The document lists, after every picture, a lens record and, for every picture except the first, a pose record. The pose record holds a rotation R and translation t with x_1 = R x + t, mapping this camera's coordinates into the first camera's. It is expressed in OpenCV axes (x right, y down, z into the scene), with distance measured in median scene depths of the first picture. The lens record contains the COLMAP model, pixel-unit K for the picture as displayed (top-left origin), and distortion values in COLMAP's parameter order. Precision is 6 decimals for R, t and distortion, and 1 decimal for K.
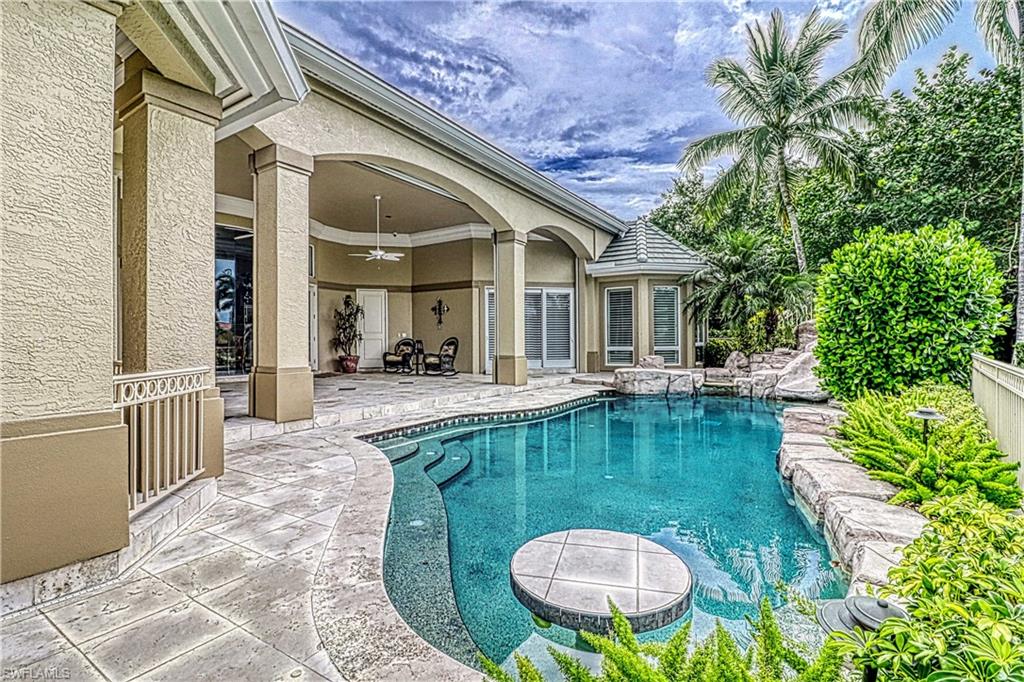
lens RADIAL K [[474.0, 0, 512.4], [0, 474.0, 338.9], [0, 0, 1]] dist [-0.013661, -0.002047]
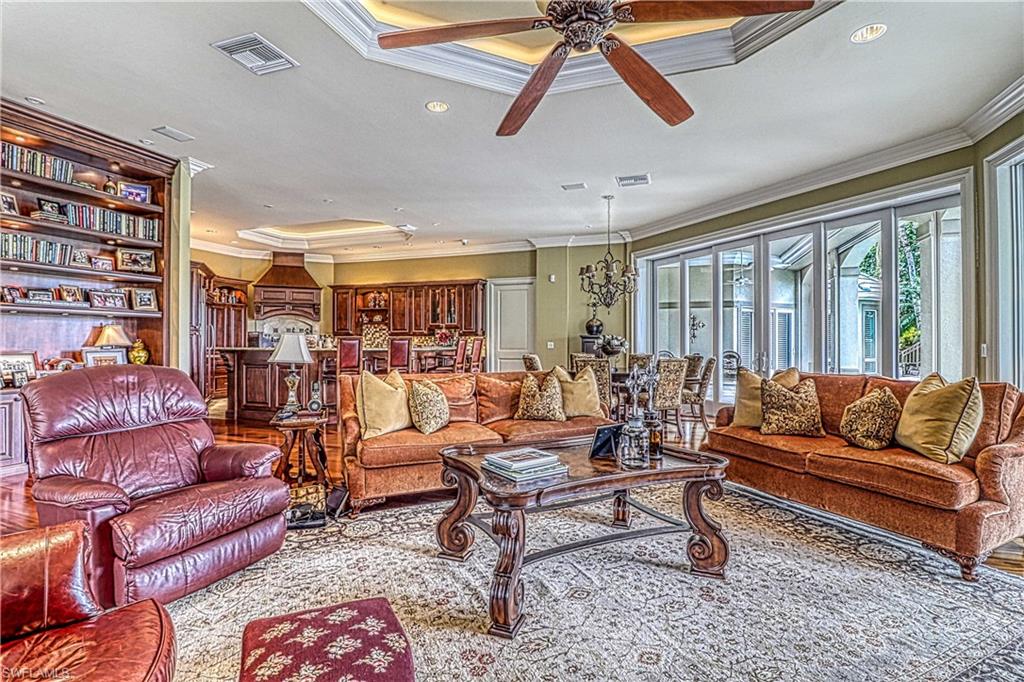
lens RADIAL K [[474.0, 0, 513.7], [0, 474.0, 341.1], [0, 0, 1]] dist [-0.013661, -0.002047]
pose [[0.974658, 0.004759, 0.223649, -0.832825], [-0.004593, 0.999989, -0.001263, -0.020605], [-0.223653, 0.000204, 0.974669, -0.005967]]
